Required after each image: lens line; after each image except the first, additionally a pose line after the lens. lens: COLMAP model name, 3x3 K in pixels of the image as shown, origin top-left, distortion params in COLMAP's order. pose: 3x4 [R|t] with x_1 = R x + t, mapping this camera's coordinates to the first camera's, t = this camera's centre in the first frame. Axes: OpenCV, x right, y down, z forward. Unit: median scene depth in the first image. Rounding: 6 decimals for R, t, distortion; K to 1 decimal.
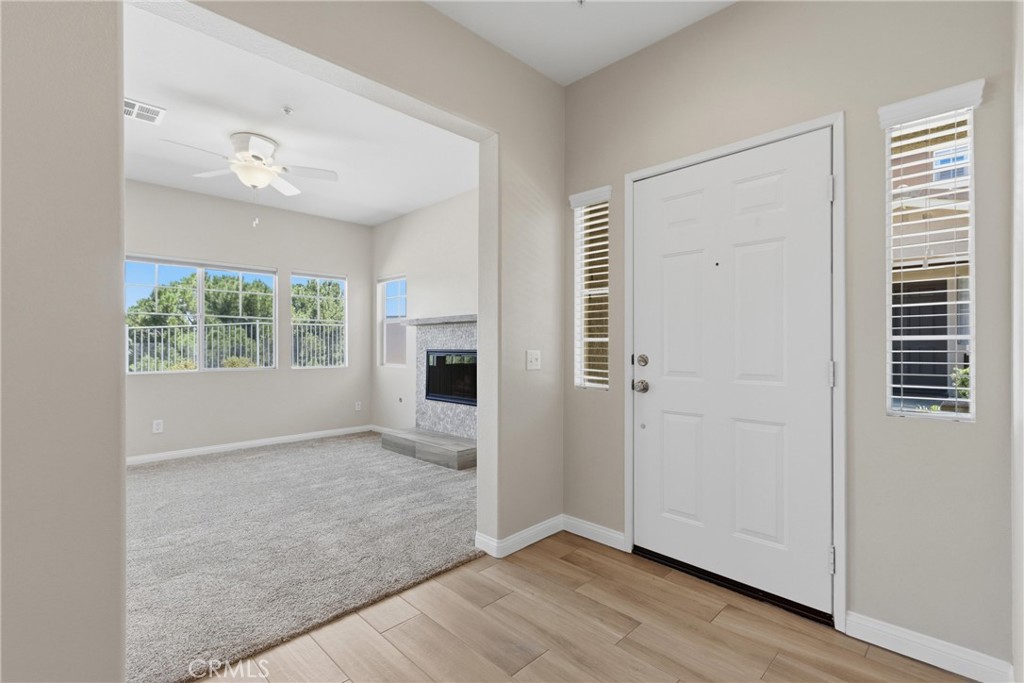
lens RADIAL K [[464.3, 0, 508.8], [0, 464.3, 344.9], [0, 0, 1]] dist [0.002438, -0.000514]
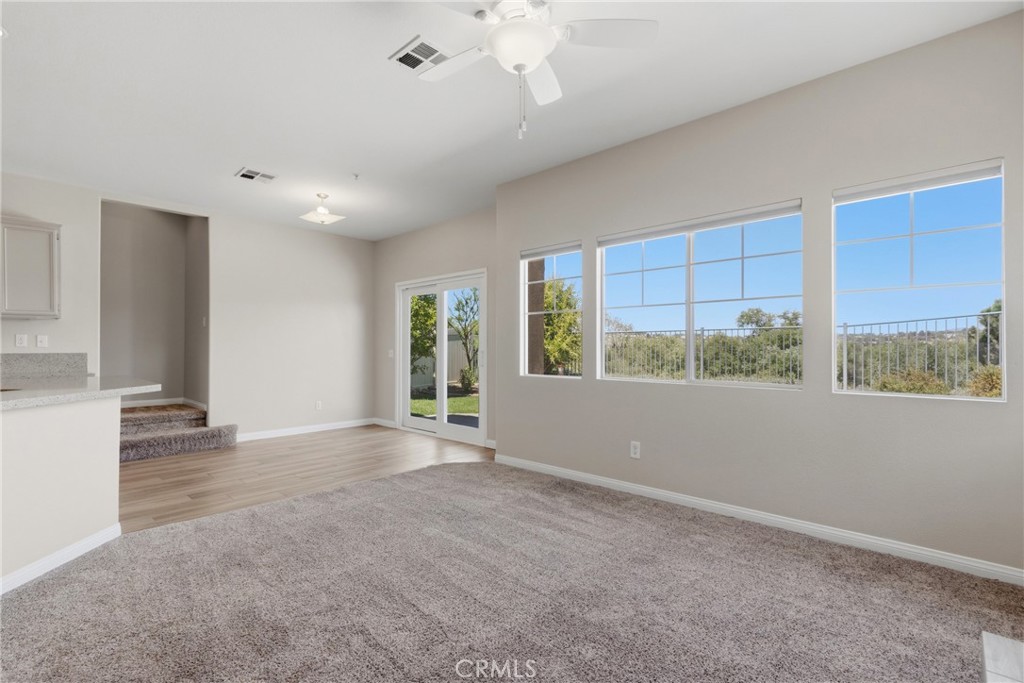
lens RADIAL K [[464.3, 0, 508.8], [0, 464.3, 344.9], [0, 0, 1]] dist [0.002438, -0.000514]
pose [[0.033788, -0.003510, -0.999423, 0.017868], [0.000535, 0.999994, -0.003494, 0.002019], [0.999429, -0.000416, 0.033789, 0.692855]]
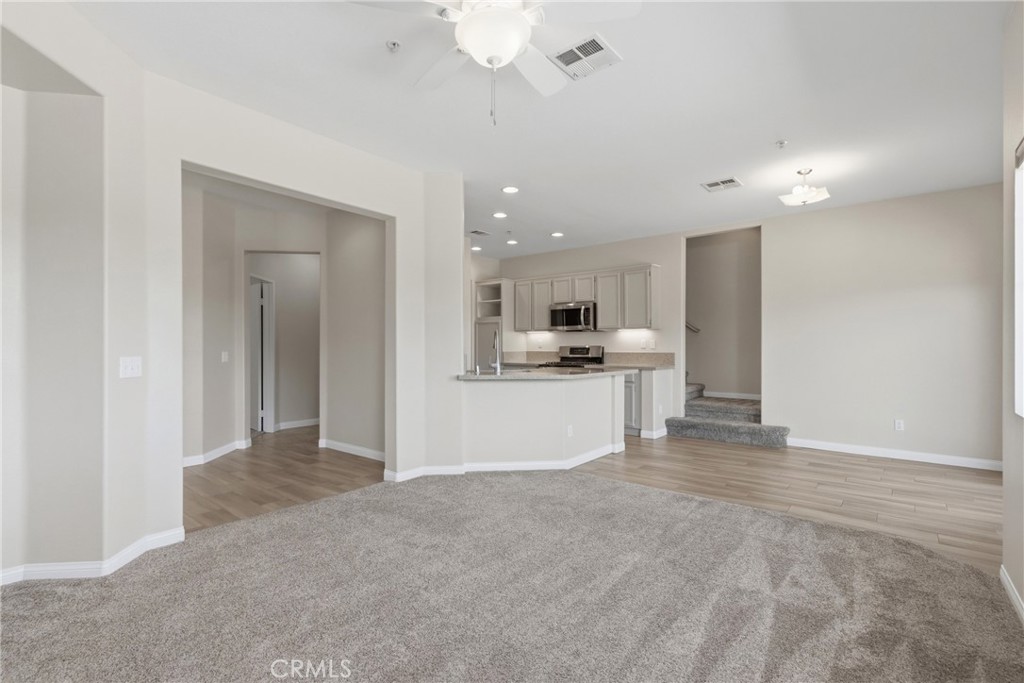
lens RADIAL K [[468.3, 0, 515.5], [0, 468.3, 343.9], [0, 0, 1]] dist [0.003851, -0.000025]
pose [[-0.994152, 0.000496, -0.107992, -0.367912], [0.001031, 0.999987, -0.004903, -0.003732], [0.107988, -0.004986, -0.994140, 1.113144]]
